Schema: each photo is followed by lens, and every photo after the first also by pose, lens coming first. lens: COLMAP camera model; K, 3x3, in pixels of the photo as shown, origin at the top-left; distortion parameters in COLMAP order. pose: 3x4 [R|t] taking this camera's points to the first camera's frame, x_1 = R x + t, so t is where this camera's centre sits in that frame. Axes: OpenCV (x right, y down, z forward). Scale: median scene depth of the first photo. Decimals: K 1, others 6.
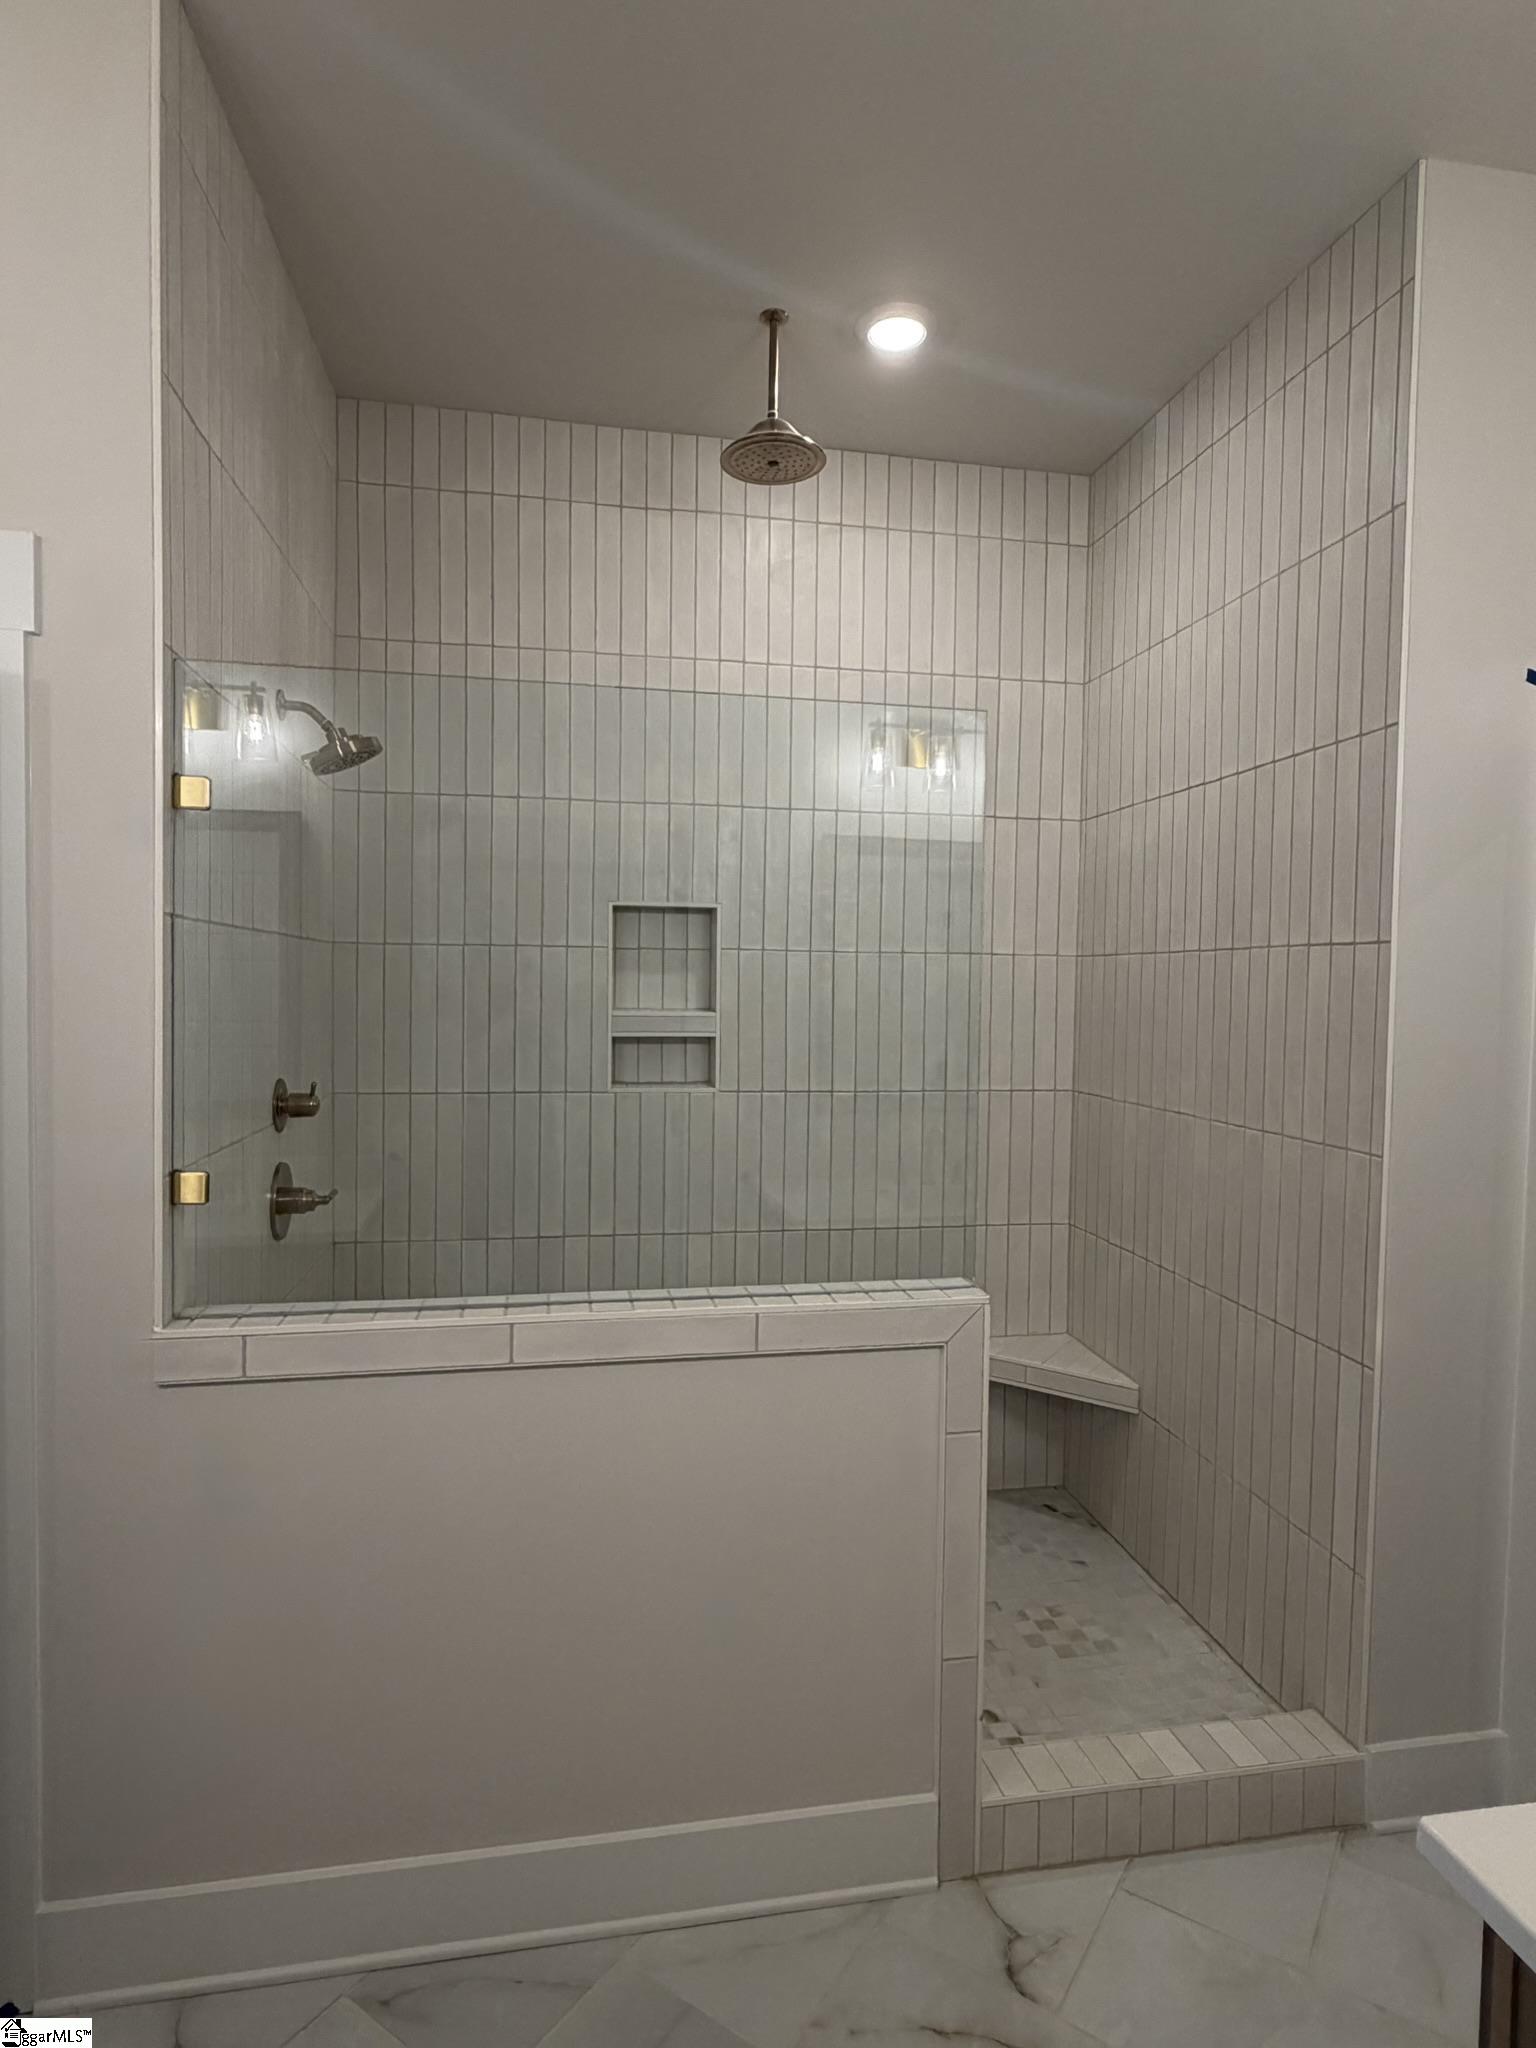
lens RADIAL K [[1139.4, 0, 768.0], [0, 1139.4, 1024.0], [0, 0, 1]] dist [0.002409, 0.000638]
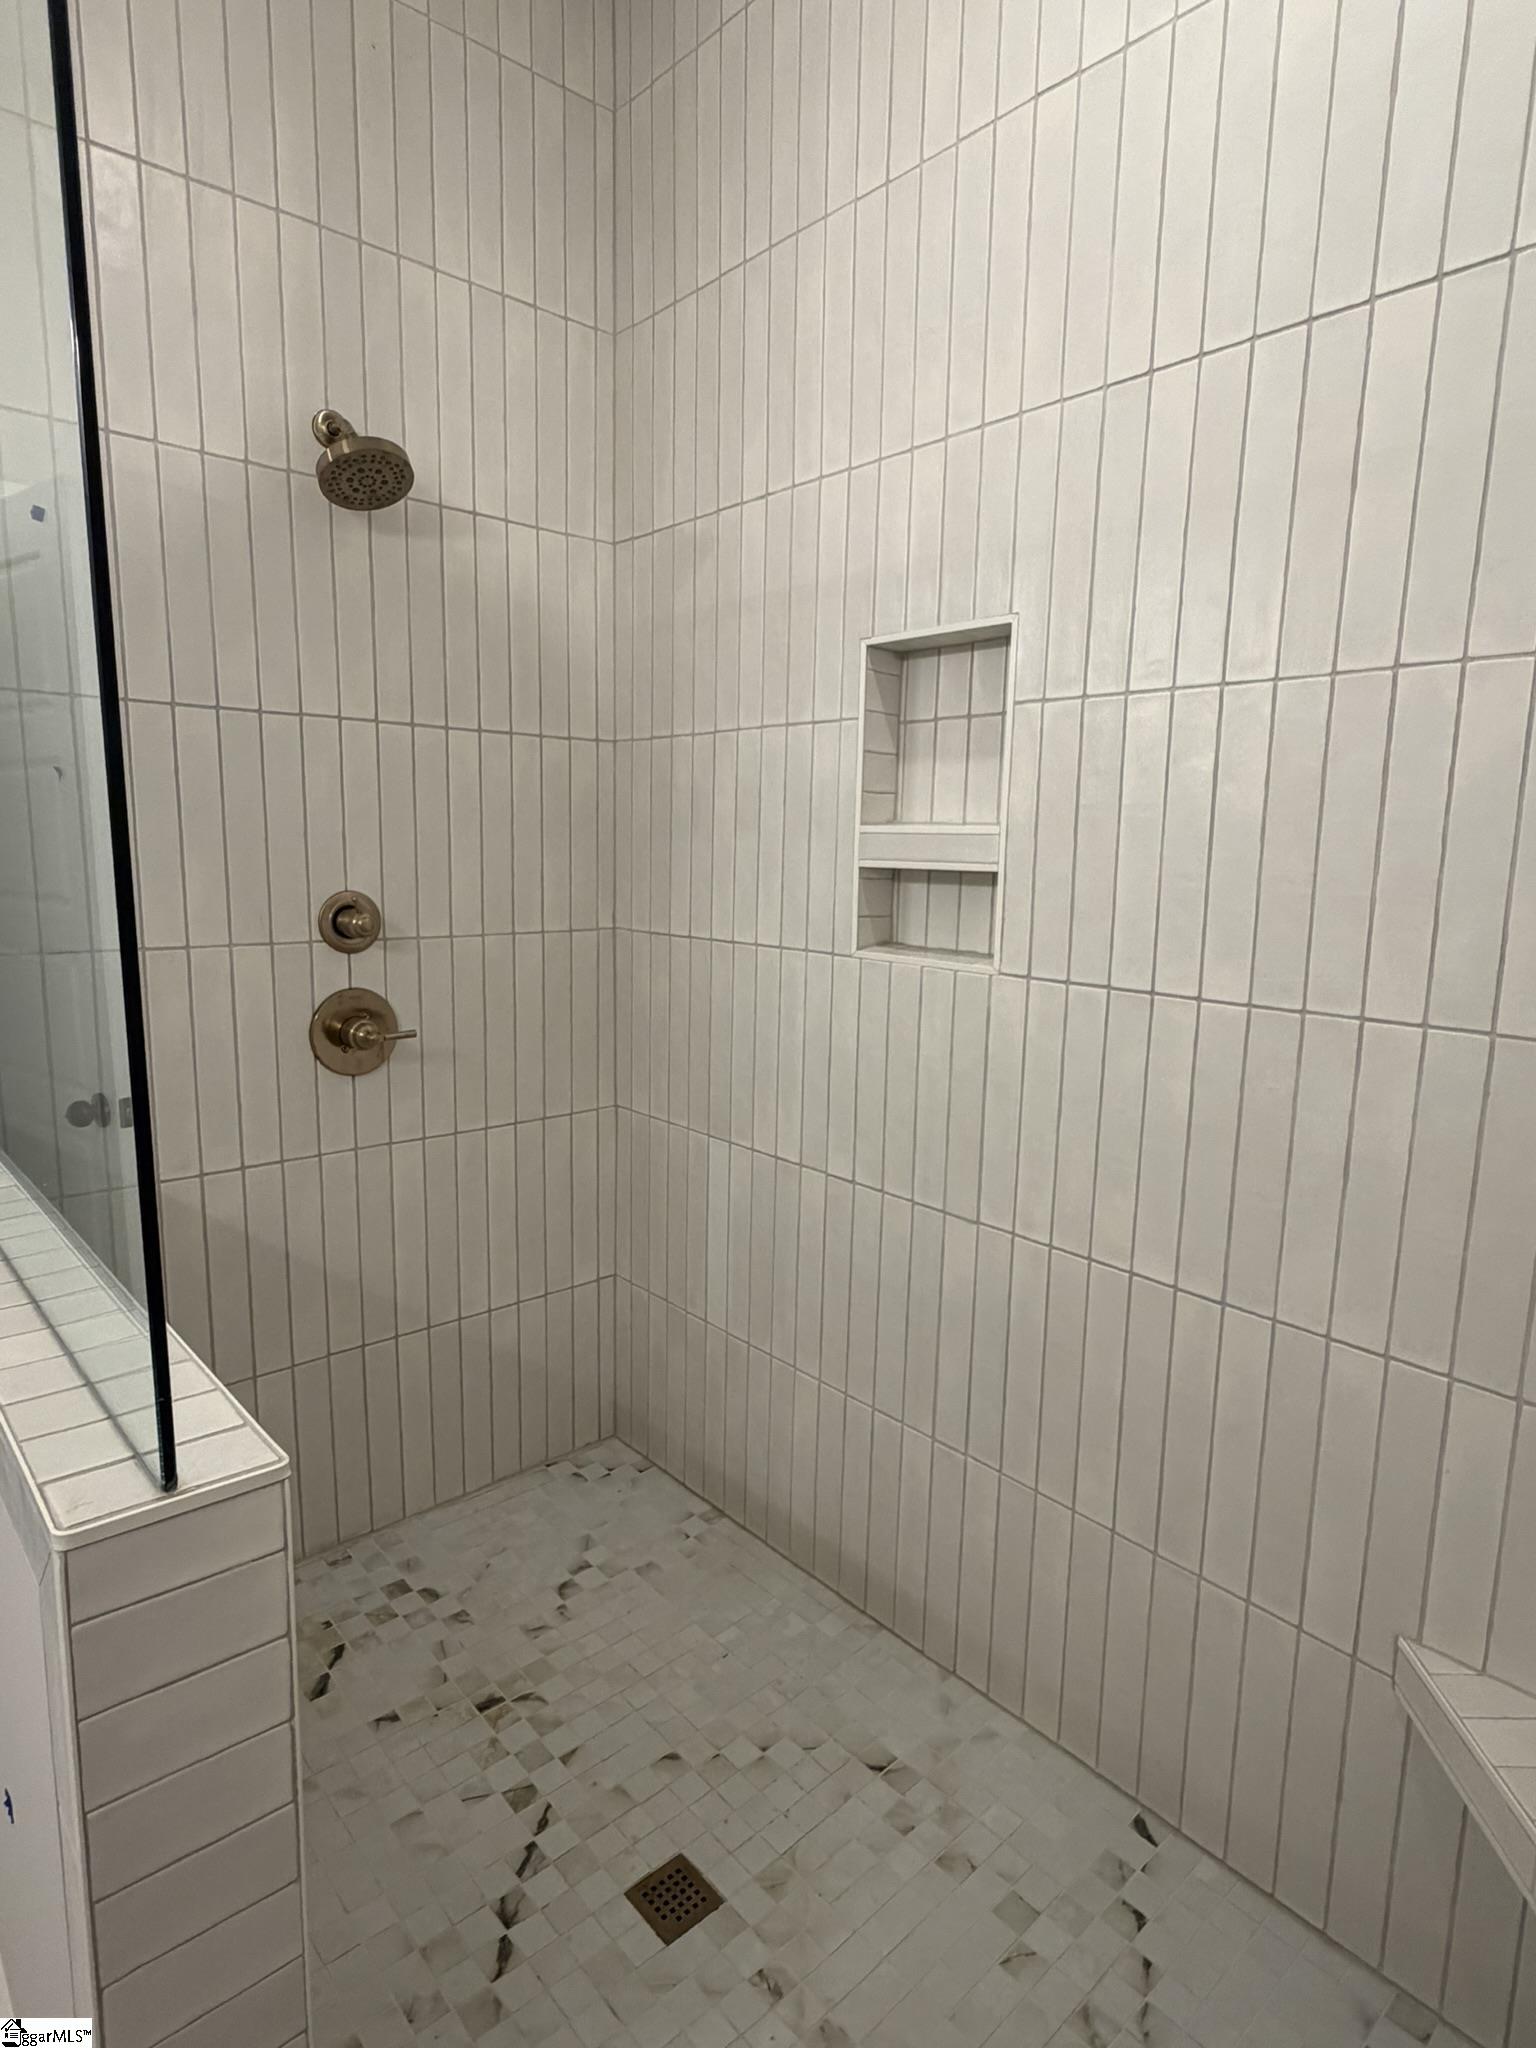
lens RADIAL K [[1139.4, 0, 768.0], [0, 1139.4, 1024.0], [0, 0, 1]] dist [0.002409, 0.000638]
pose [[0.539721, 0.130894, -0.831606, 0.354783], [-0.051144, 0.991112, 0.122807, 0.022291], [0.840289, -0.023750, 0.541618, 0.616305]]
